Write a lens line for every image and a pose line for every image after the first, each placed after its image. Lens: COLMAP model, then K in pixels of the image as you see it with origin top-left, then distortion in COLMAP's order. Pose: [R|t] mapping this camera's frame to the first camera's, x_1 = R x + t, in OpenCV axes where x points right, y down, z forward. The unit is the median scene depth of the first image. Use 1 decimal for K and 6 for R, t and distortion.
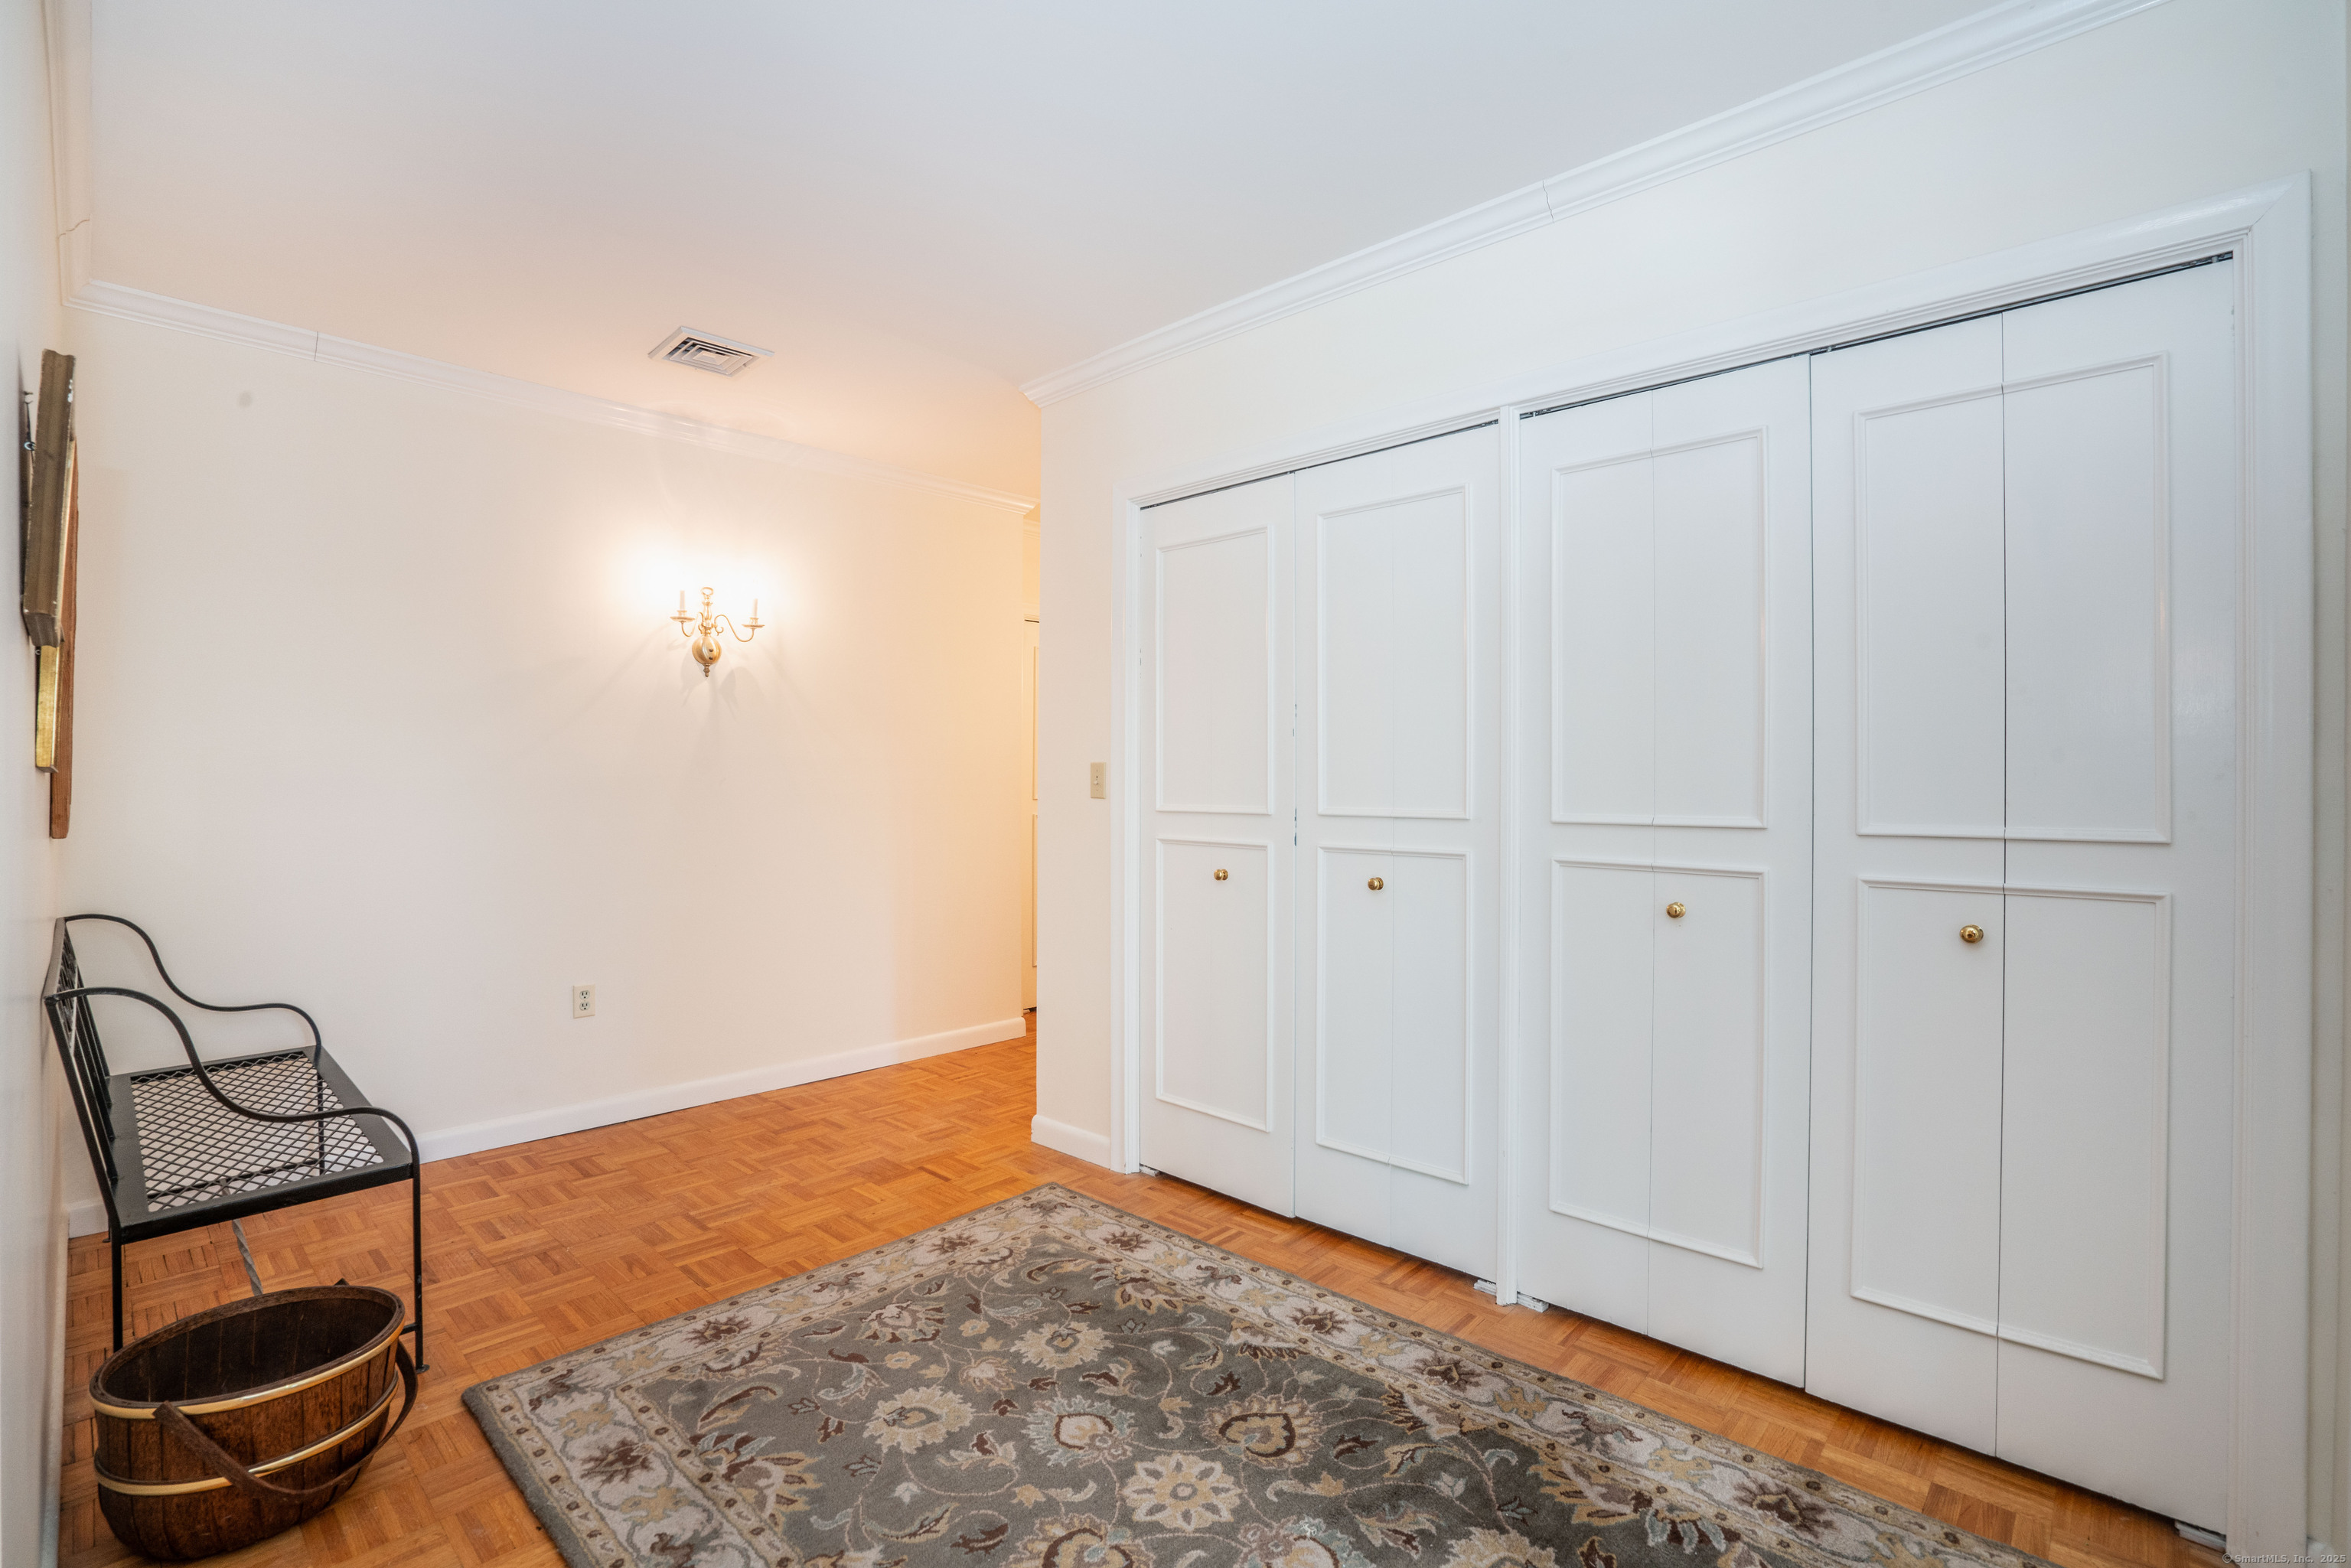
lens RADIAL K [[1084.6, 0, 1161.1], [0, 1084.6, 774.8], [0, 0, 1]] dist [-0.019185, 0.000178]
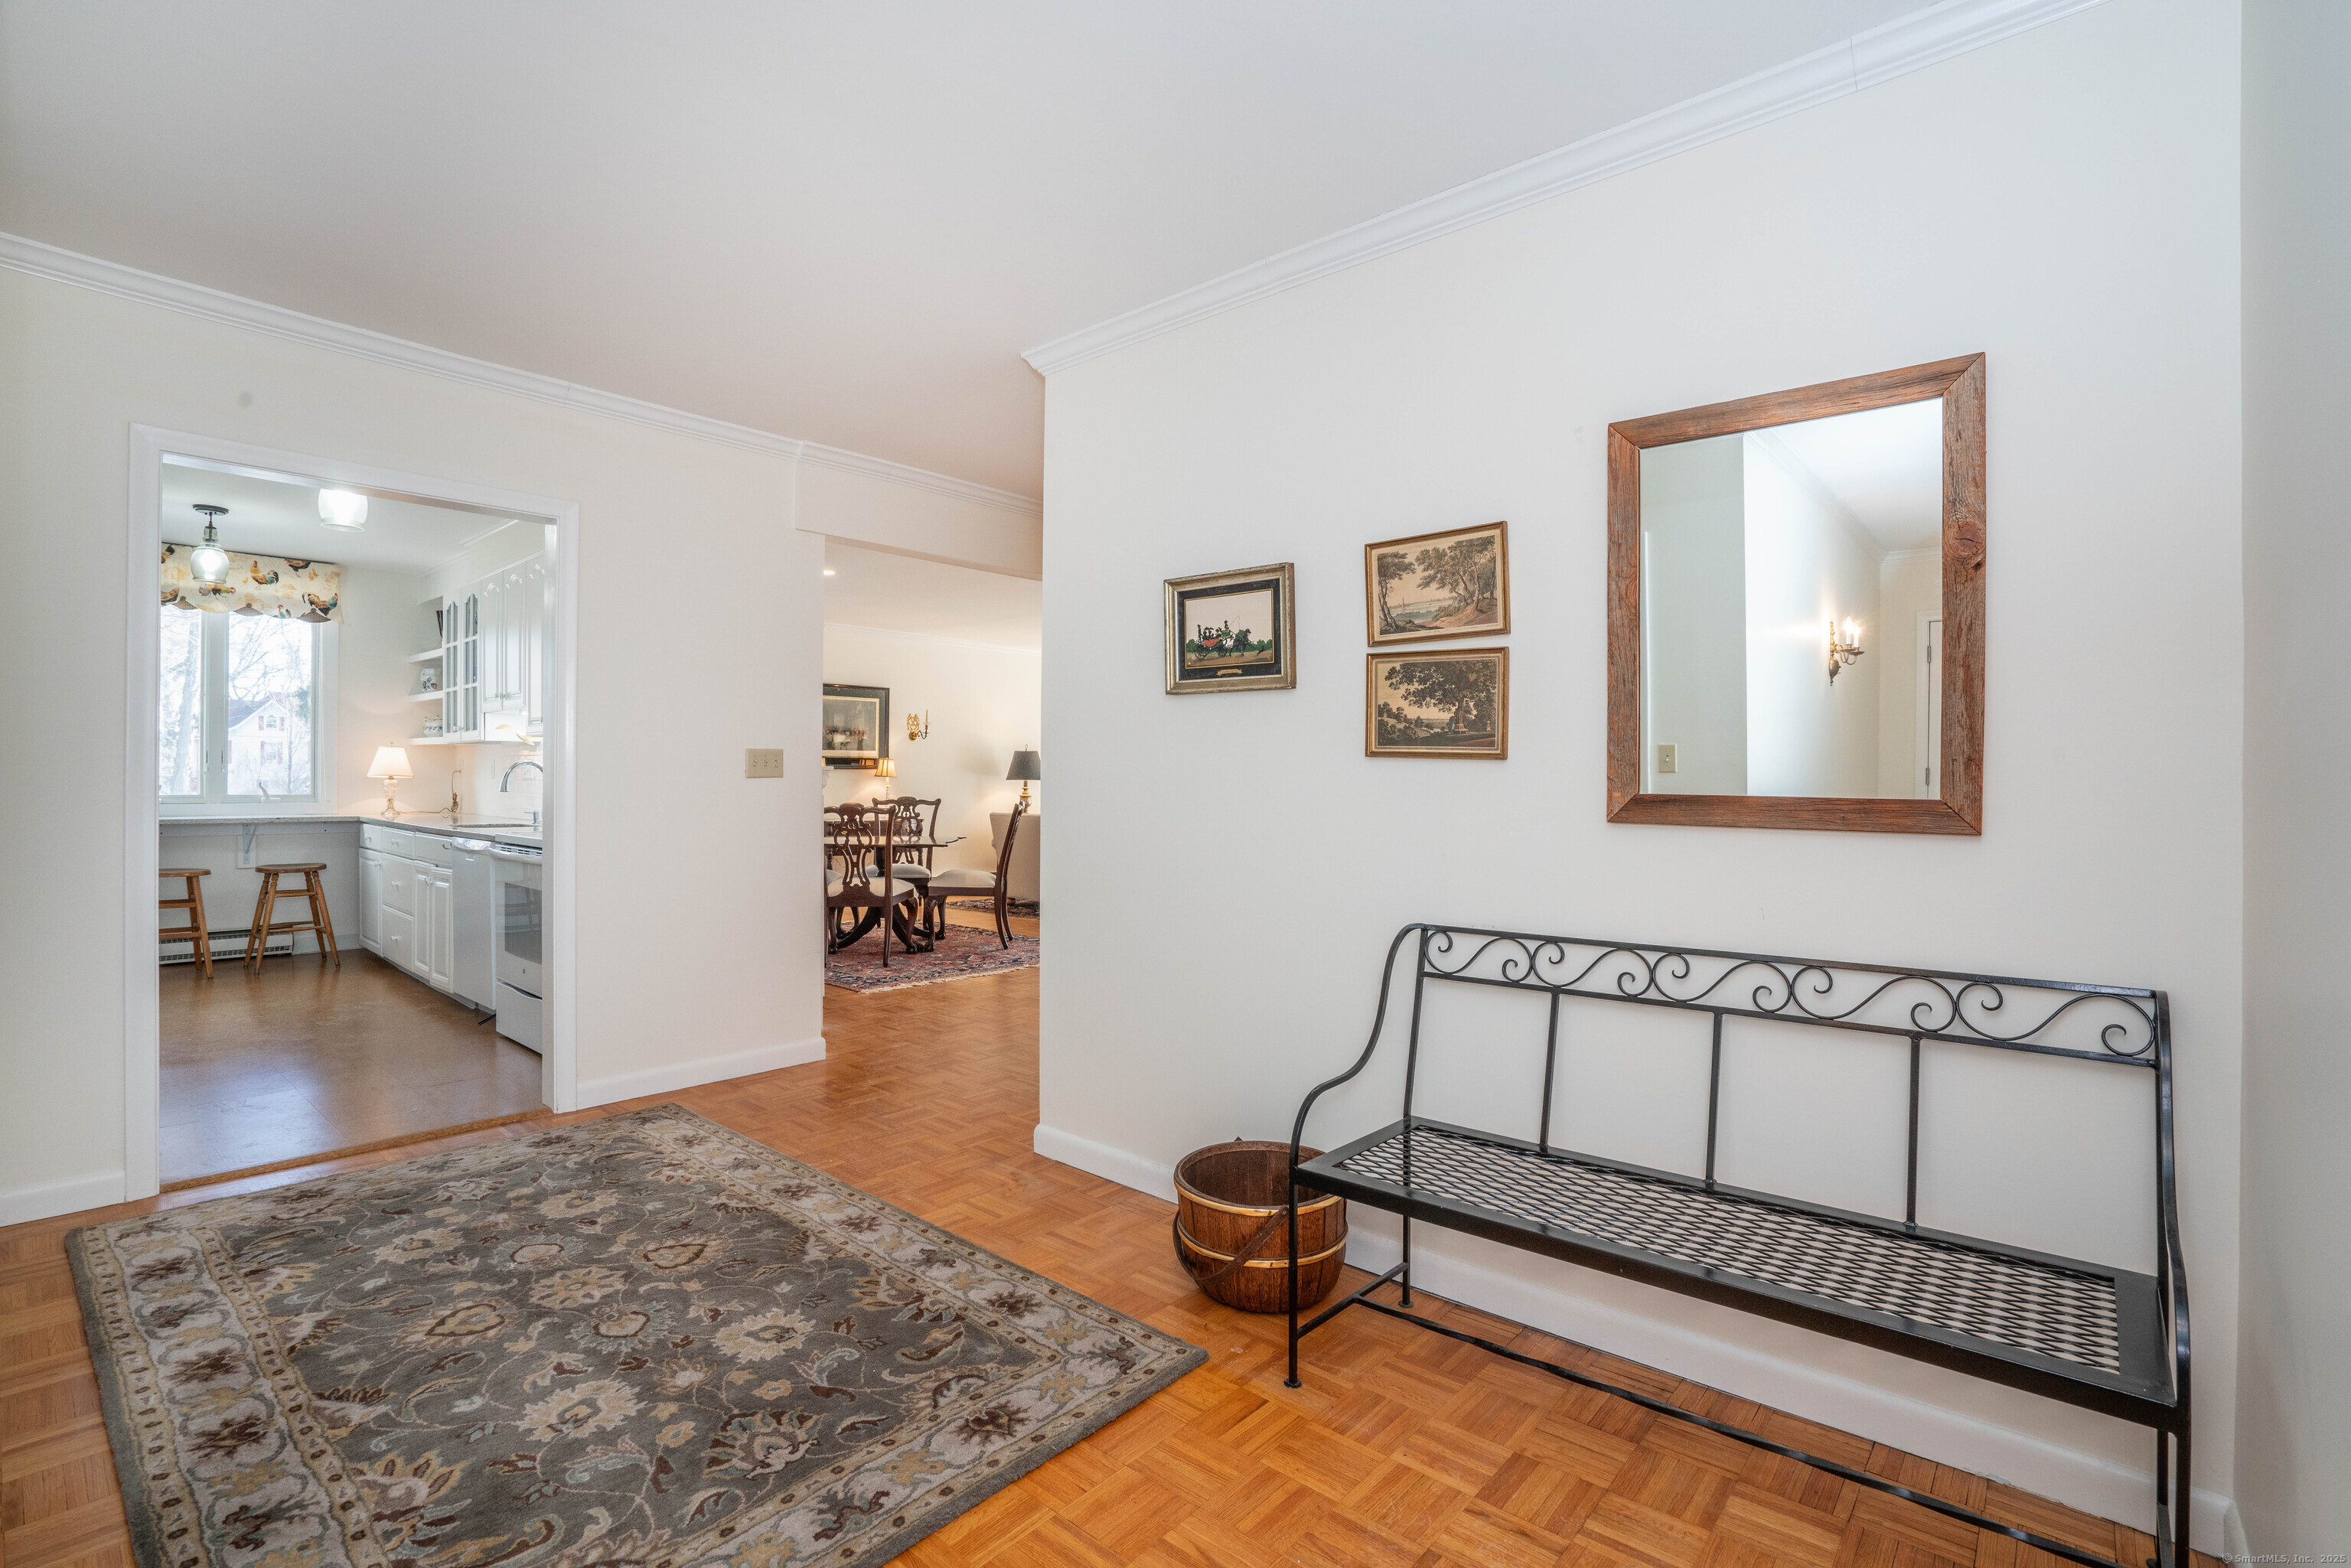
lens RADIAL K [[1084.6, 0, 1157.3], [0, 1084.6, 778.3], [0, 0, 1]] dist [-0.019185, 0.000178]
pose [[-0.999276, -0.010762, -0.036502, -0.531432], [-0.010543, 0.999925, -0.006189, 0.027082], [0.036566, -0.005800, -0.999314, 1.941122]]
